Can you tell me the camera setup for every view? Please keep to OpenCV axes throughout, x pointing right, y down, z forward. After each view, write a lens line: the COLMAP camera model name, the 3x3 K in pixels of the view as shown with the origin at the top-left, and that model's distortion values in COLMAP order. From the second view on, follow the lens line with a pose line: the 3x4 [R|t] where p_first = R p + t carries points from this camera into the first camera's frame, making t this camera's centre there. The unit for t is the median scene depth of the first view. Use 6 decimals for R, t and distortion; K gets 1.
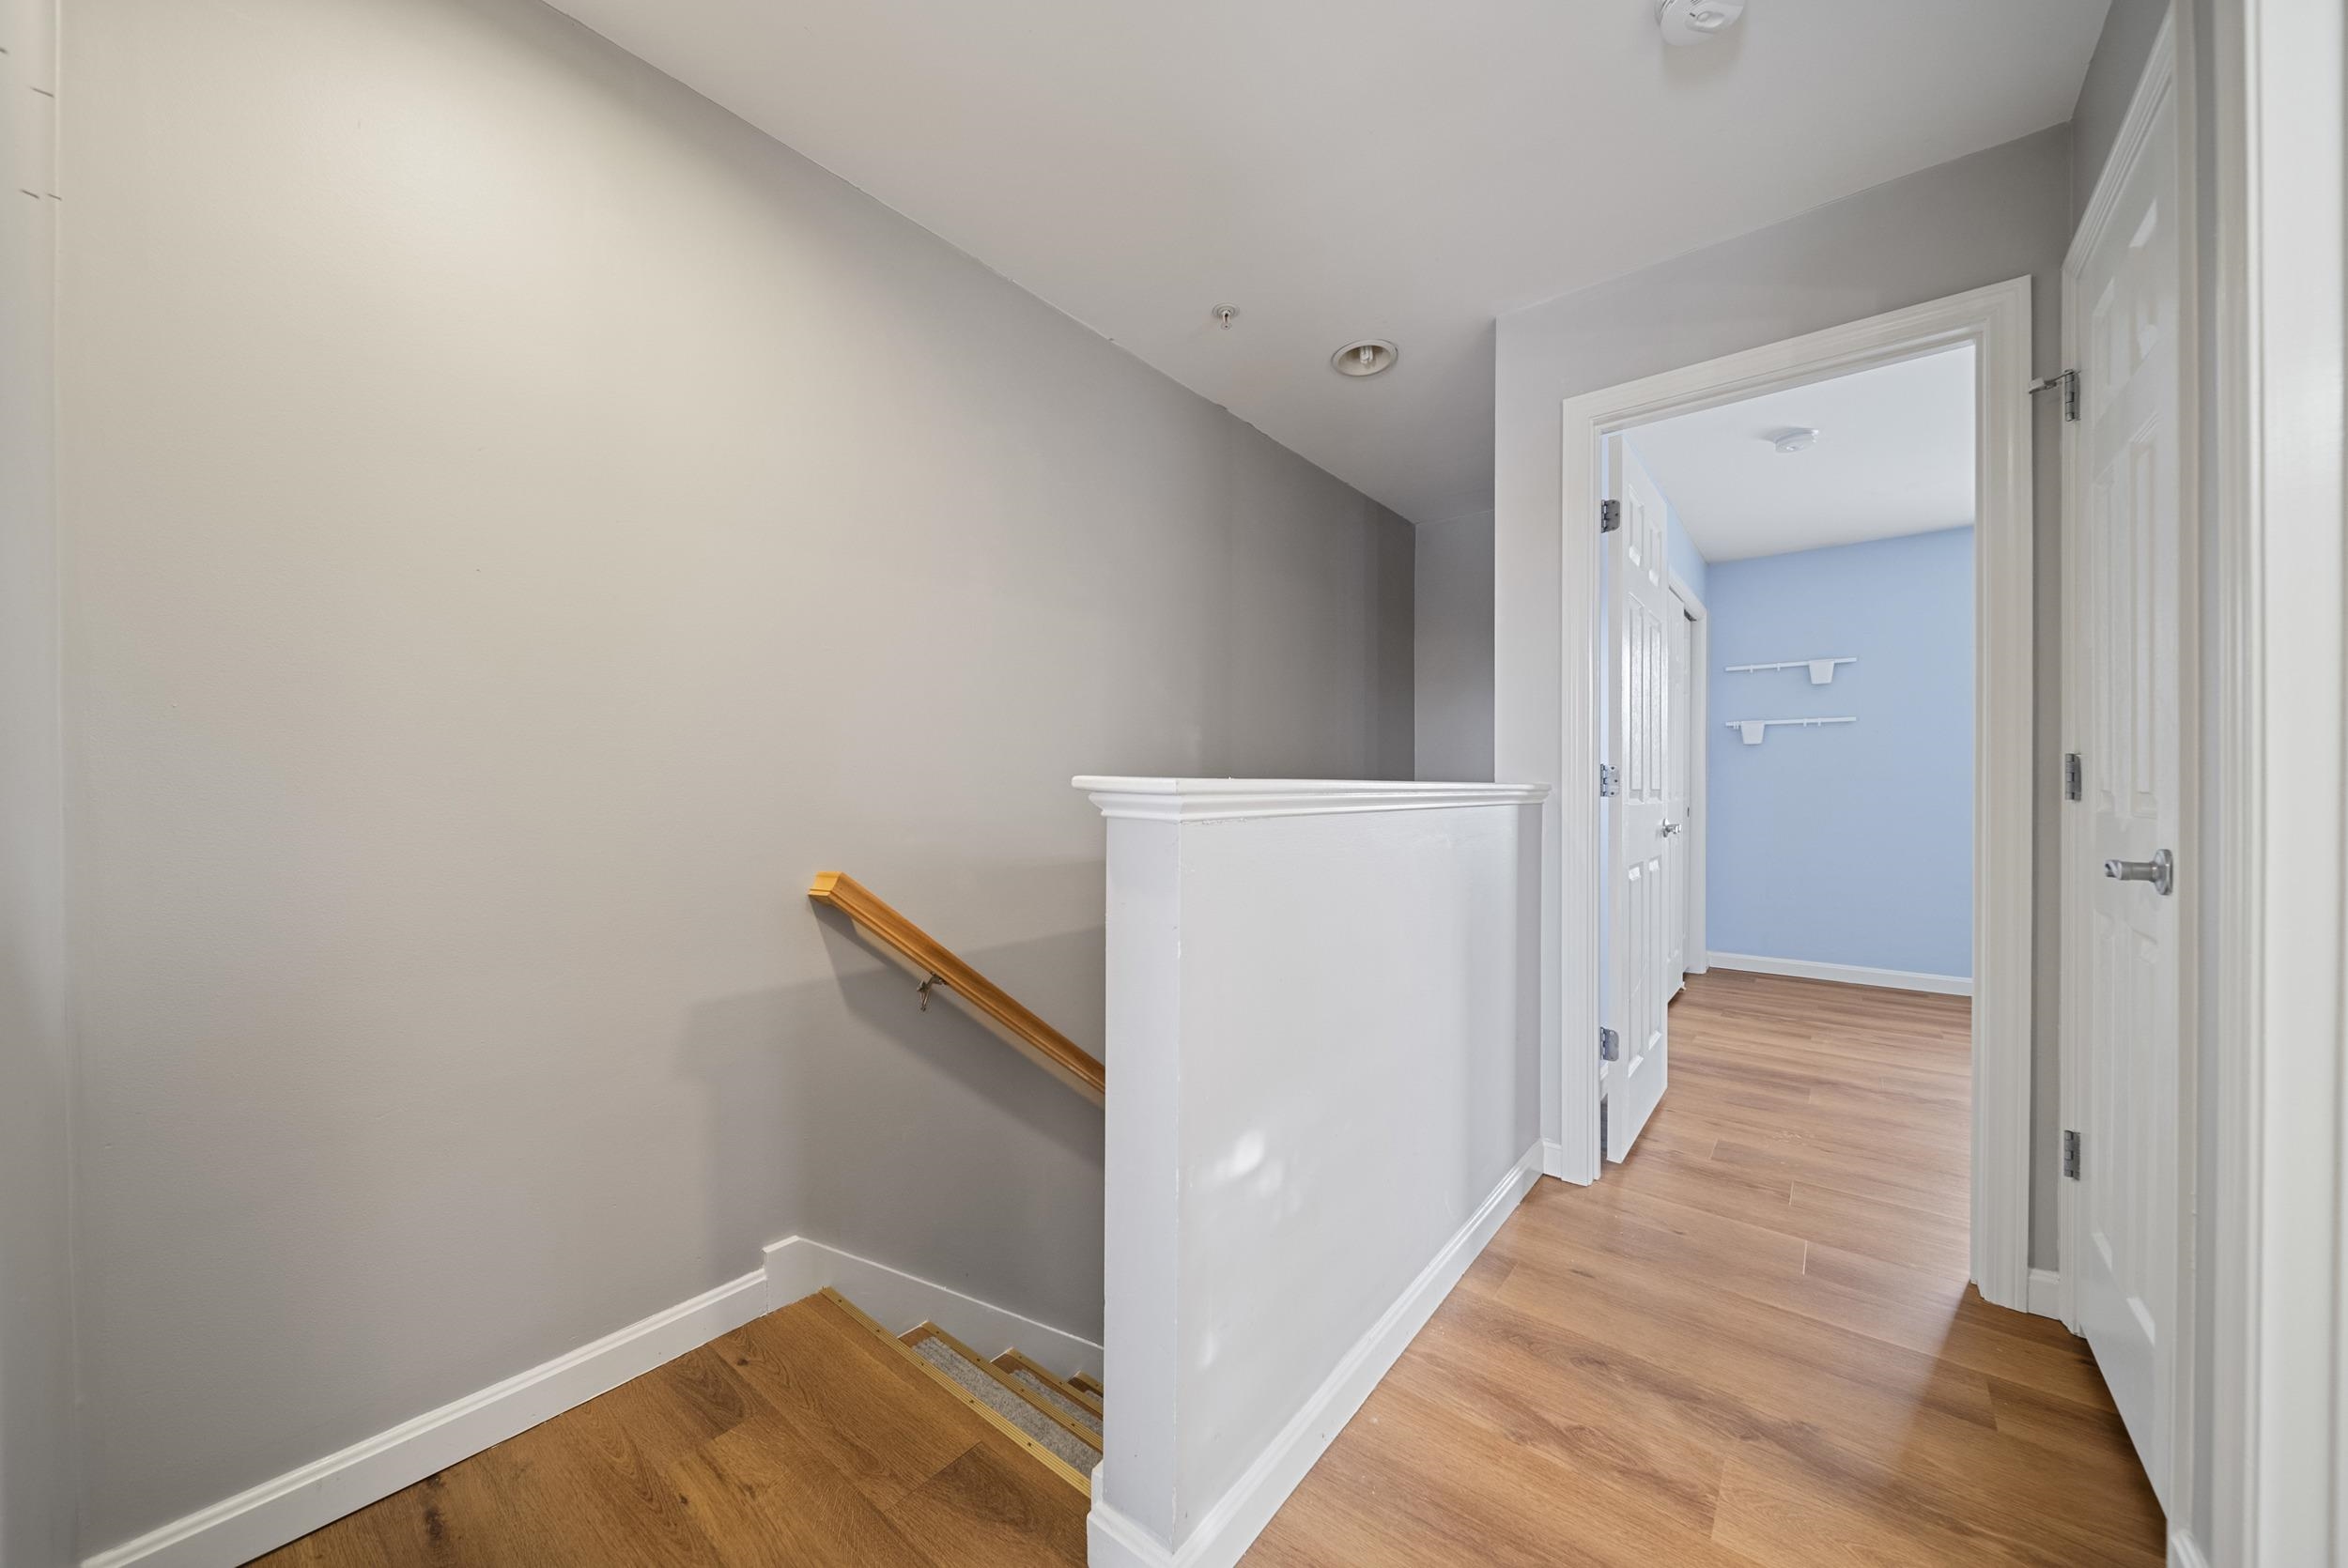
lens RADIAL K [[829.7, 0, 1177.4], [0, 829.7, 782.7], [0, 0, 1]] dist [0.001160, -0.001765]
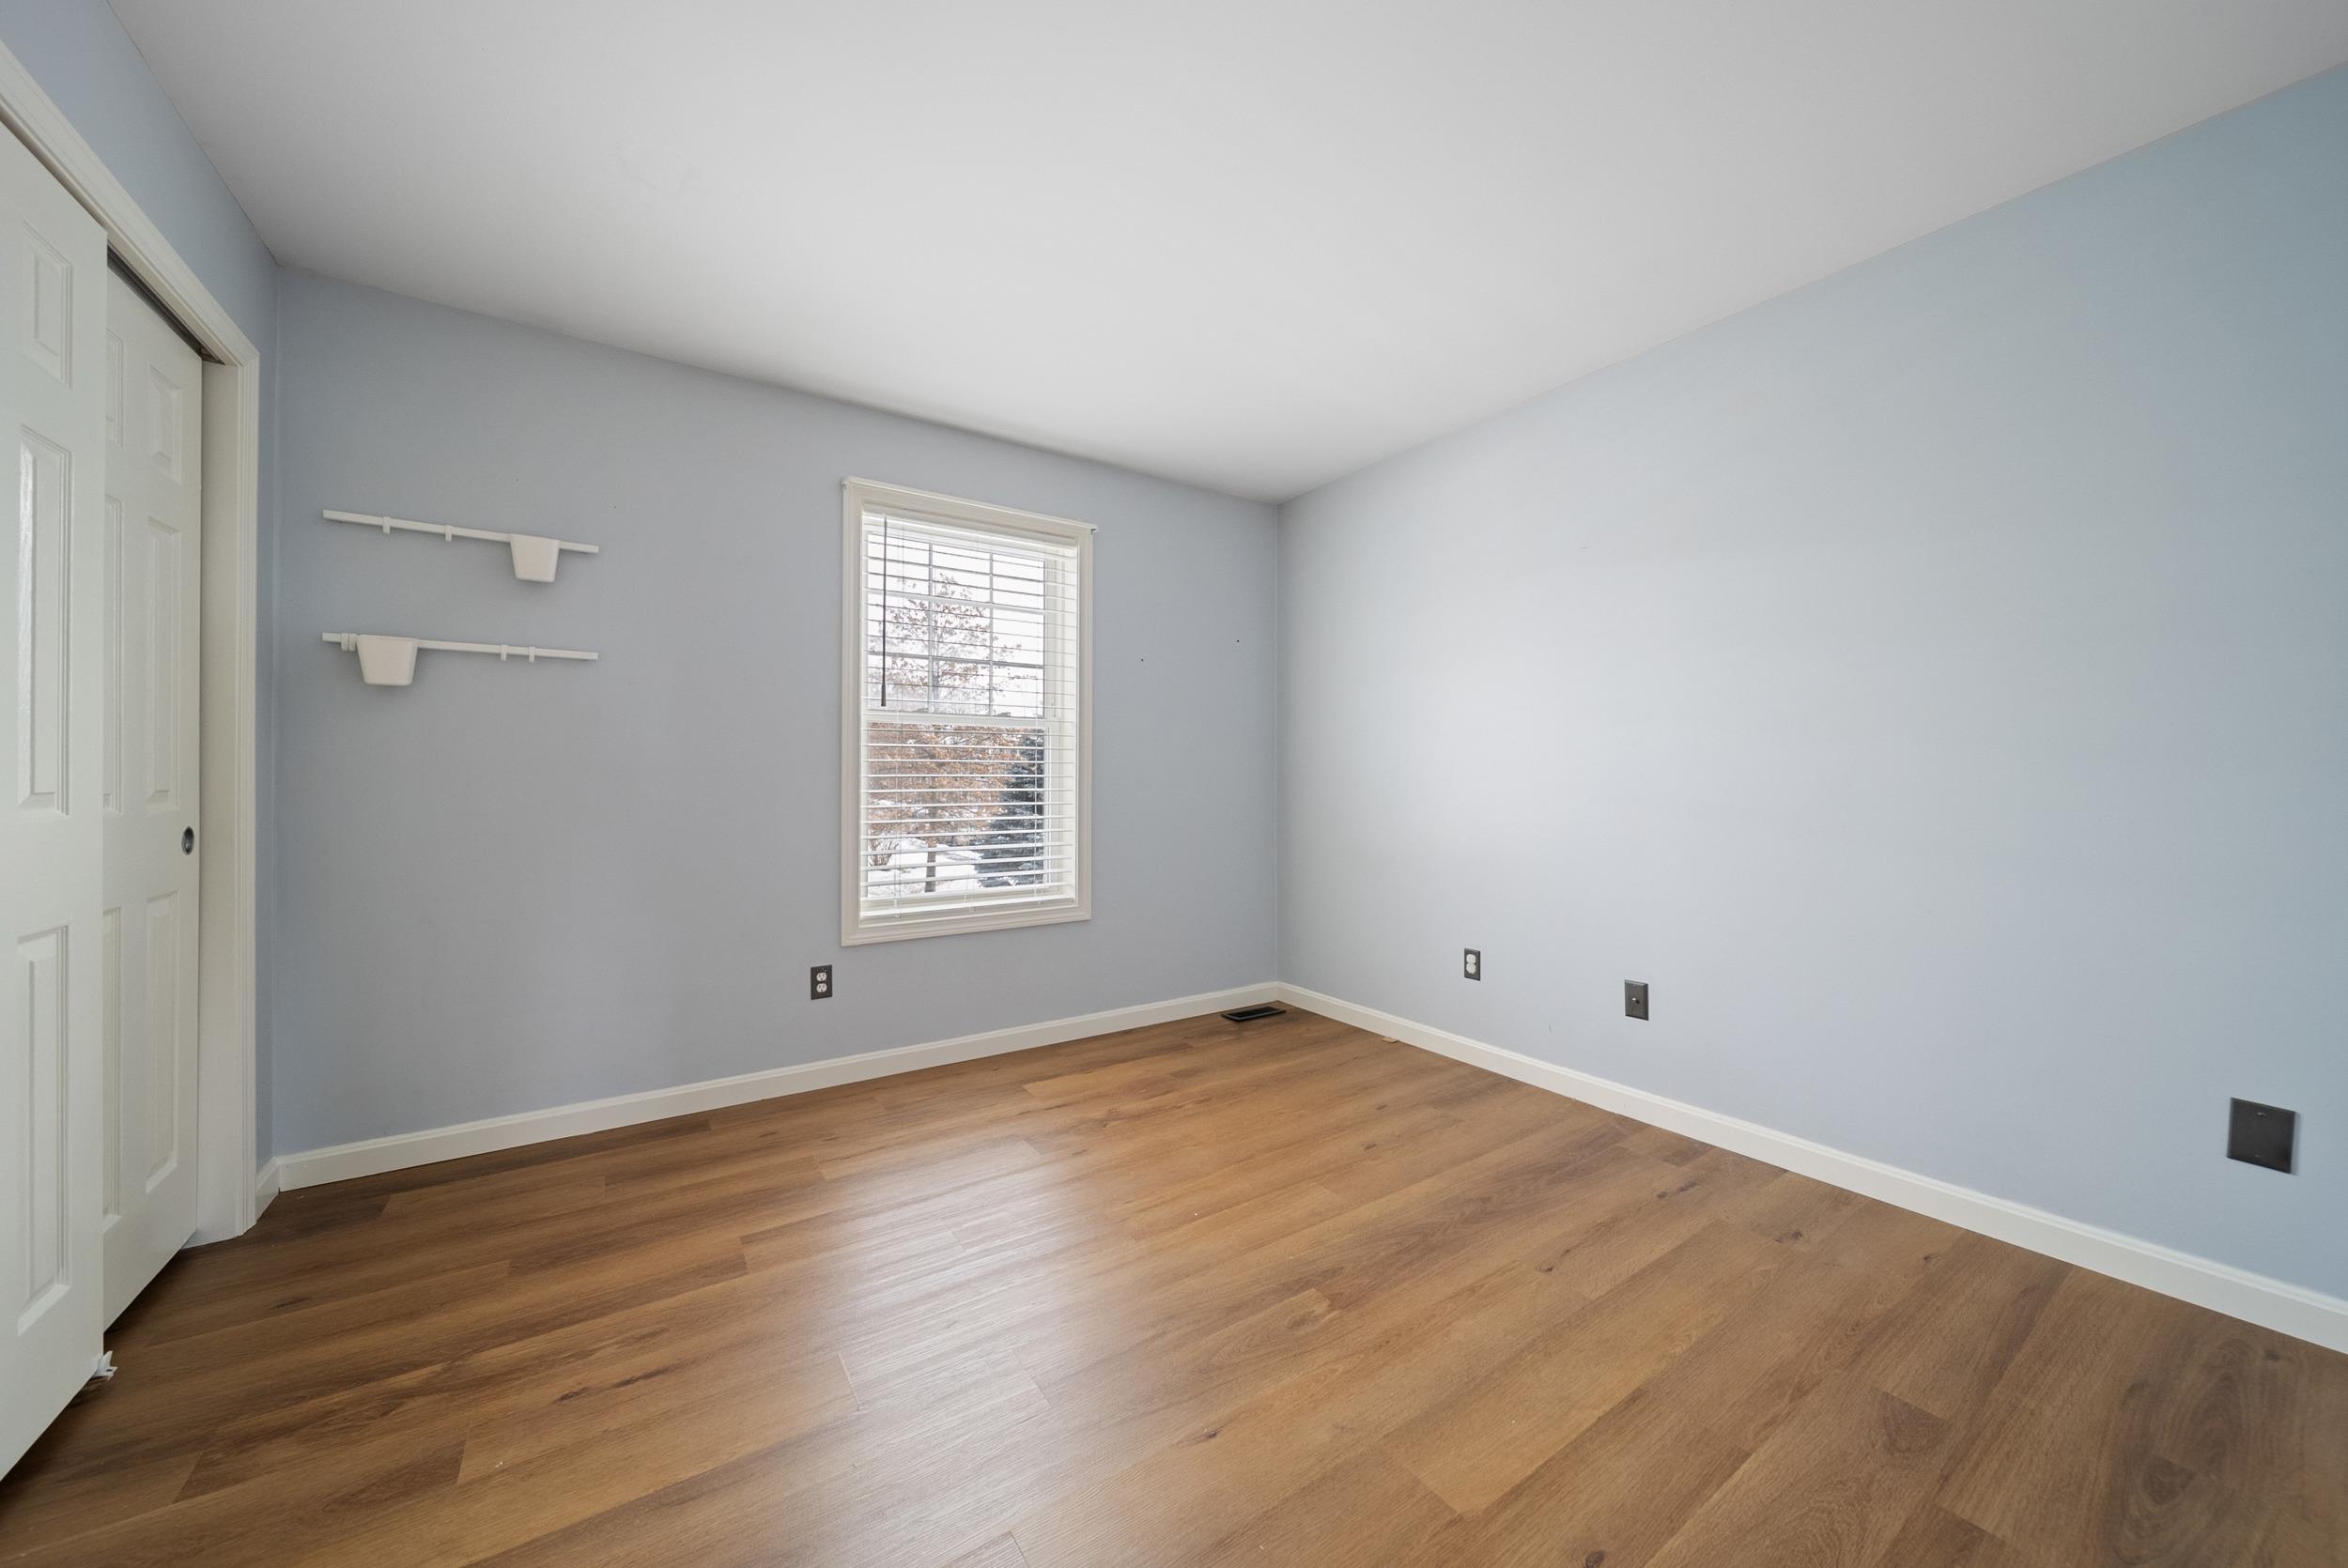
lens RADIAL K [[829.7, 0, 1177.4], [0, 829.7, 782.7], [0, 0, 1]] dist [0.001160, -0.001765]
pose [[0.288829, -0.002163, 0.957378, 0.381866], [-0.011101, 0.999923, 0.005608, 0.000159], [-0.957316, -0.012248, 0.288783, 0.448389]]
